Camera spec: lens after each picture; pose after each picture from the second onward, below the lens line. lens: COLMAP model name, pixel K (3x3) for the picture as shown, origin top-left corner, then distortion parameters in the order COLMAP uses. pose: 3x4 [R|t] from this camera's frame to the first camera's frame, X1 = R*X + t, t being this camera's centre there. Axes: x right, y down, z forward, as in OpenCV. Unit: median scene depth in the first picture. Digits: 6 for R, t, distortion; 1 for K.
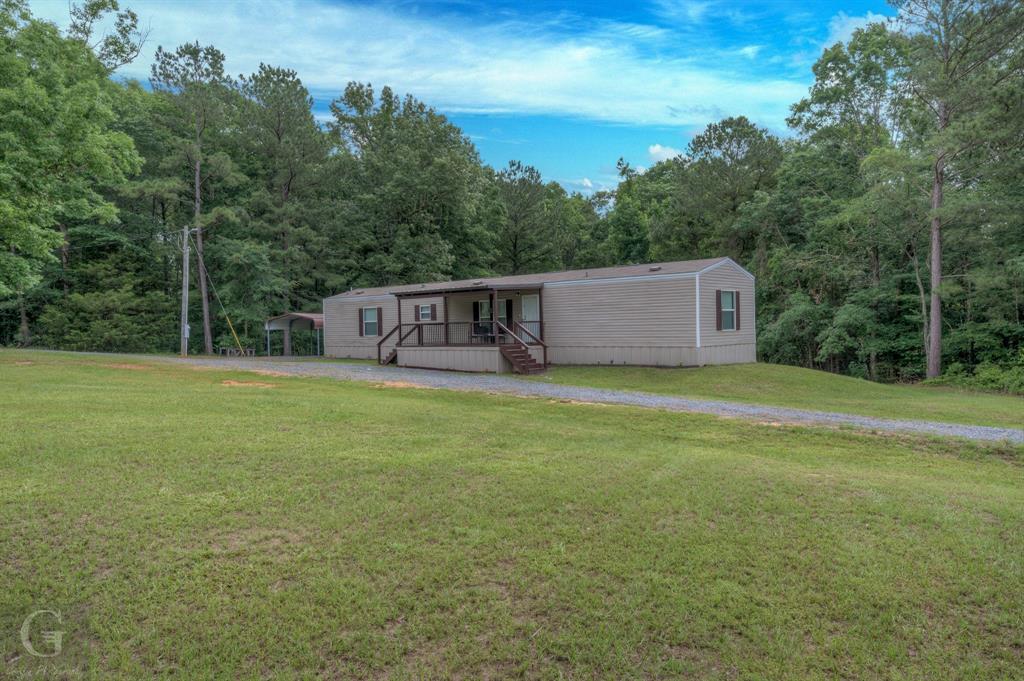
lens RADIAL K [[754.9, 0, 512.0], [0, 754.9, 340.5], [0, 0, 1]] dist [0.067815, 0.001807]
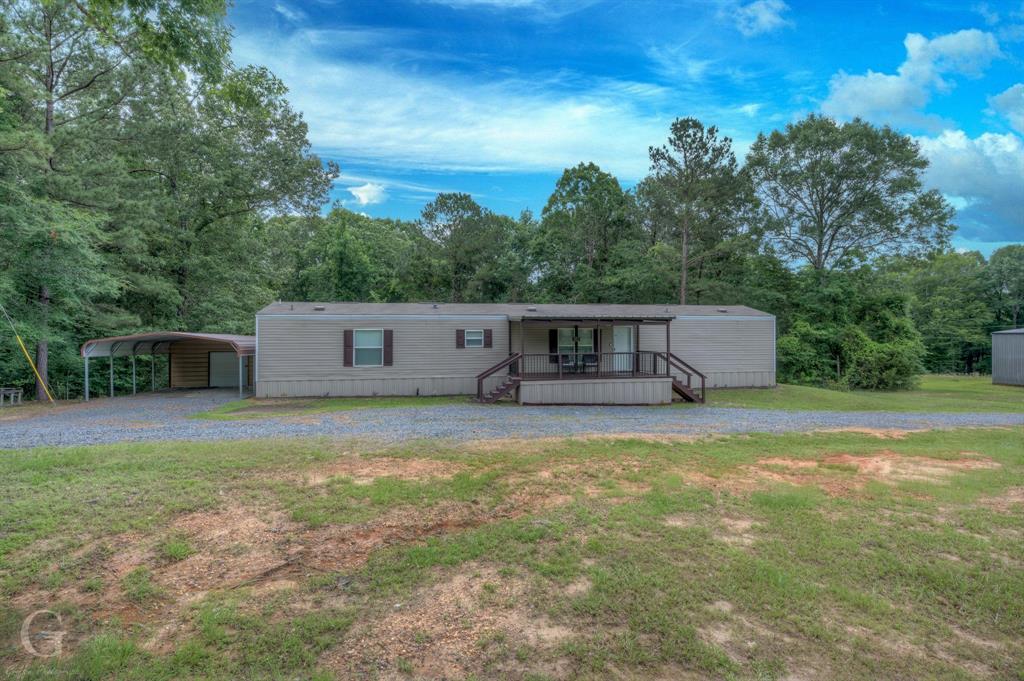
lens RADIAL K [[498.5, 0, 512.0], [0, 498.5, 340.5], [0, 0, 1]] dist [0.001631, 0.000151]
pose [[0.605275, 0.013939, 0.795894, -0.593094], [0.001018, 0.999832, -0.018285, -0.026053], [-0.796016, 0.011878, 0.605160, 0.672769]]
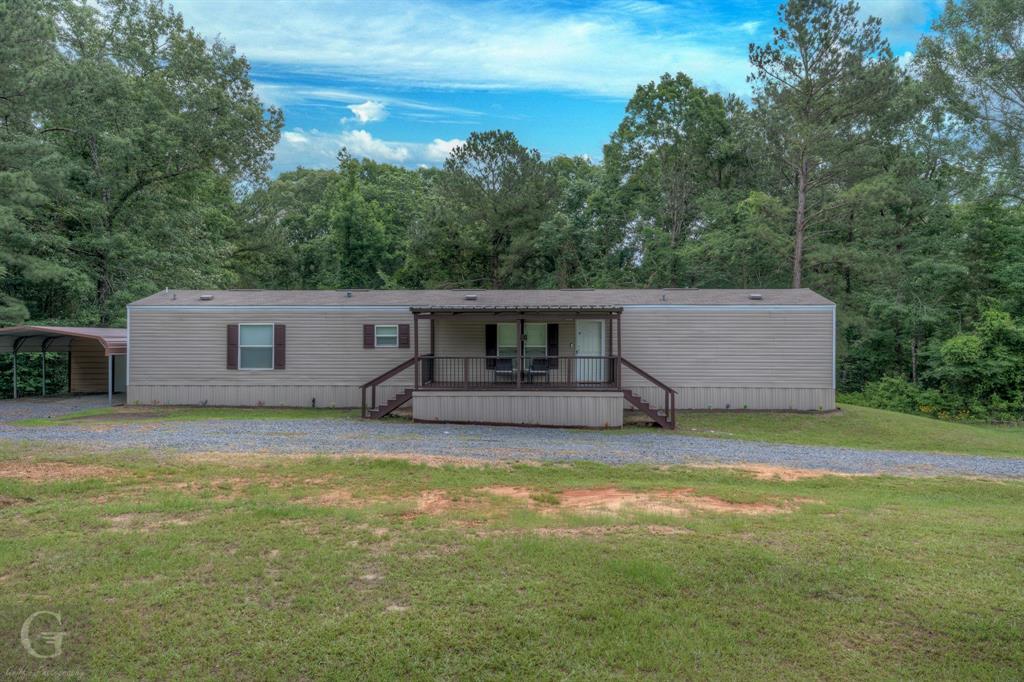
lens RADIAL K [[754.9, 0, 512.0], [0, 754.9, 341.0], [0, 0, 1]] dist [0.067815, 0.001807]
pose [[0.775783, 0.016435, 0.630786, -0.494145], [-0.009543, 0.999852, -0.014315, -0.025768], [-0.630928, 0.005086, 0.775825, 0.440695]]
